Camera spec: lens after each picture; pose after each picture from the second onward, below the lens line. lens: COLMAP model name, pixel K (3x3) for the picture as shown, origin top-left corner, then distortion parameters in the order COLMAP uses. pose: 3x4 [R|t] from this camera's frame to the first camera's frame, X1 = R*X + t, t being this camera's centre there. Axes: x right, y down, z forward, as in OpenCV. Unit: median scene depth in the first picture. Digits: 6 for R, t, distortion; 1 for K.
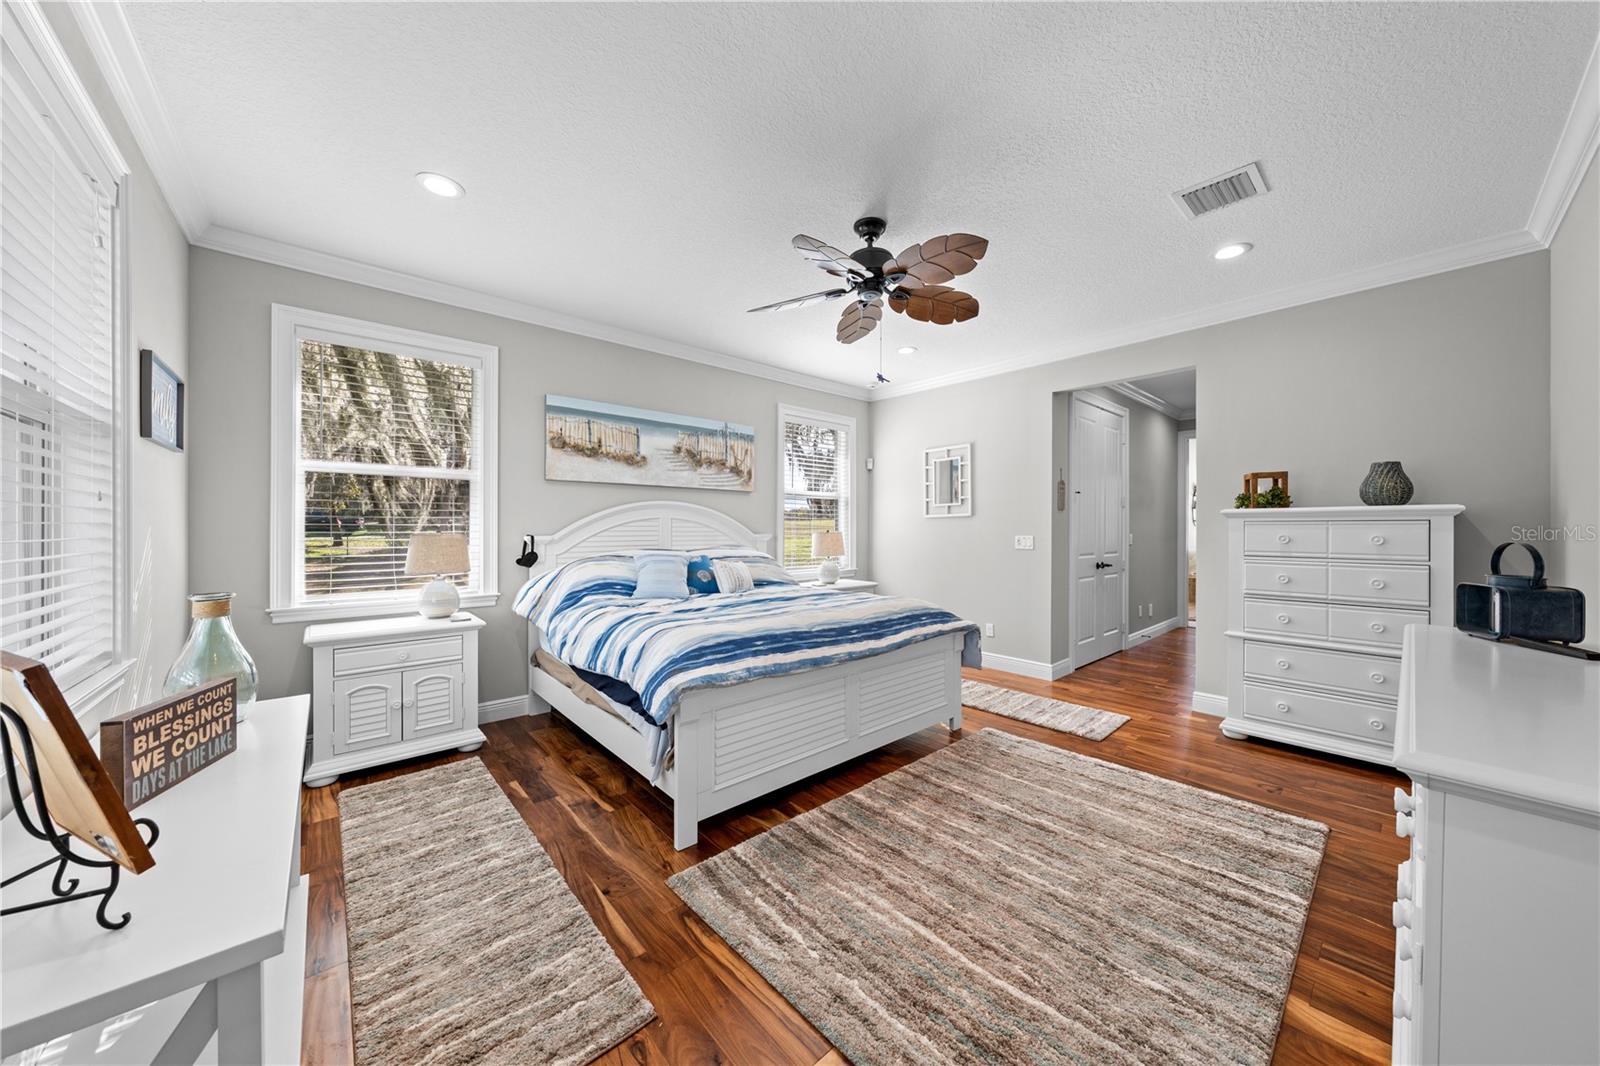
lens RADIAL K [[541.3, 0, 803.6], [0, 541.3, 527.7], [0, 0, 1]] dist [0.000913, 0.000110]
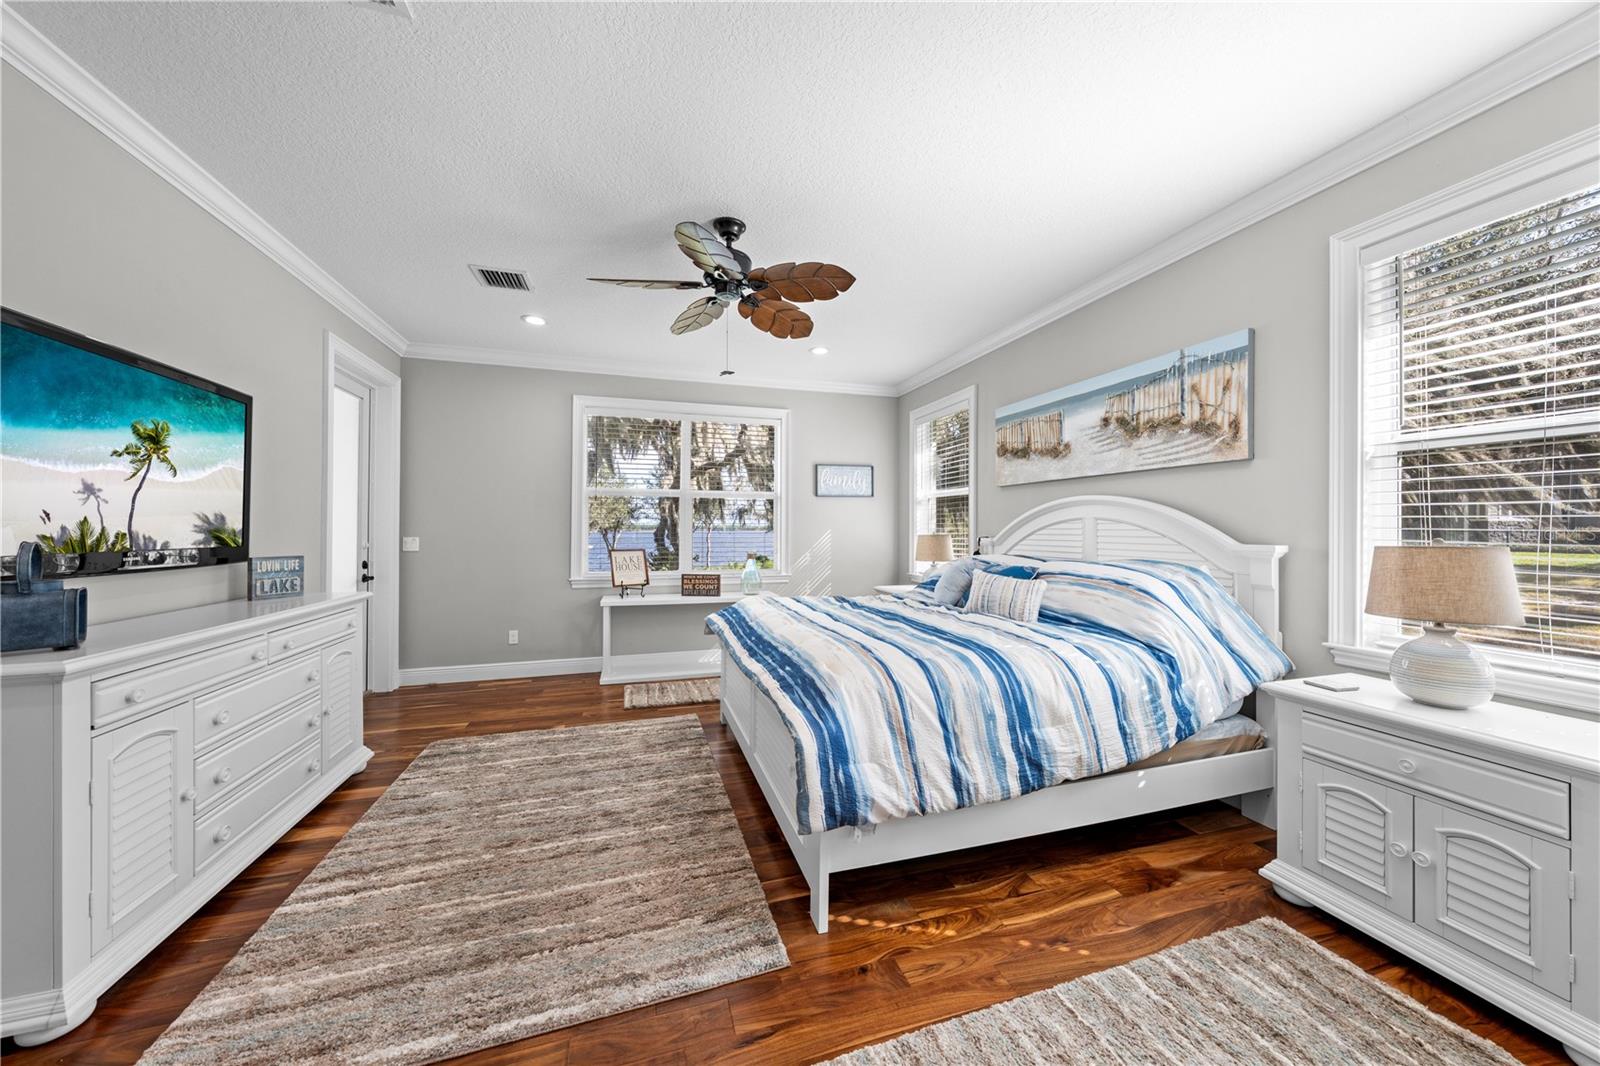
lens RADIAL K [[541.3, 0, 803.6], [0, 541.3, 527.7], [0, 0, 1]] dist [0.000913, 0.000110]
pose [[-0.408707, -0.003627, -0.912659, 0.776140], [-0.004949, 0.999986, -0.001758, -0.001014], [0.912652, 0.003798, -0.408719, 1.228283]]
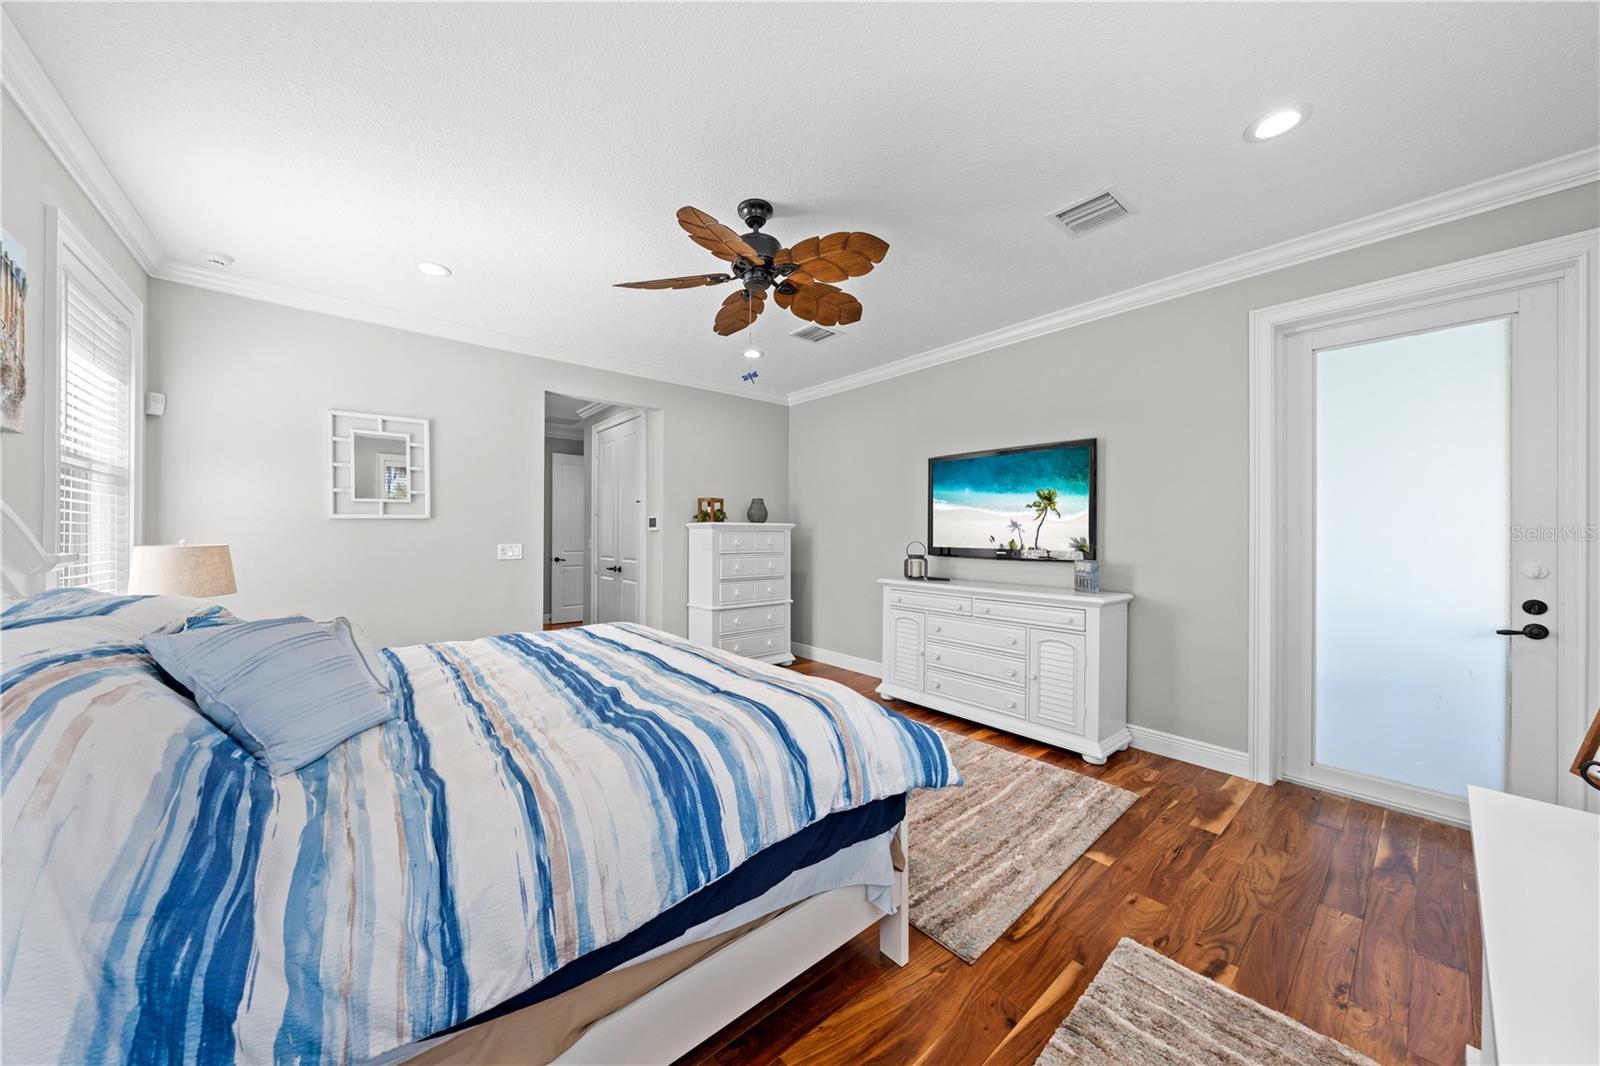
lens RADIAL K [[547.1, 0, 800.0], [0, 547.1, 533.0], [0, 0, 1]] dist [-0.000029, 0.000028]
pose [[0.018259, 0.001250, 0.999833, -0.643668], [-0.002402, 0.999996, -0.001206, -0.004567], [-0.999830, -0.002379, 0.018262, 0.727810]]
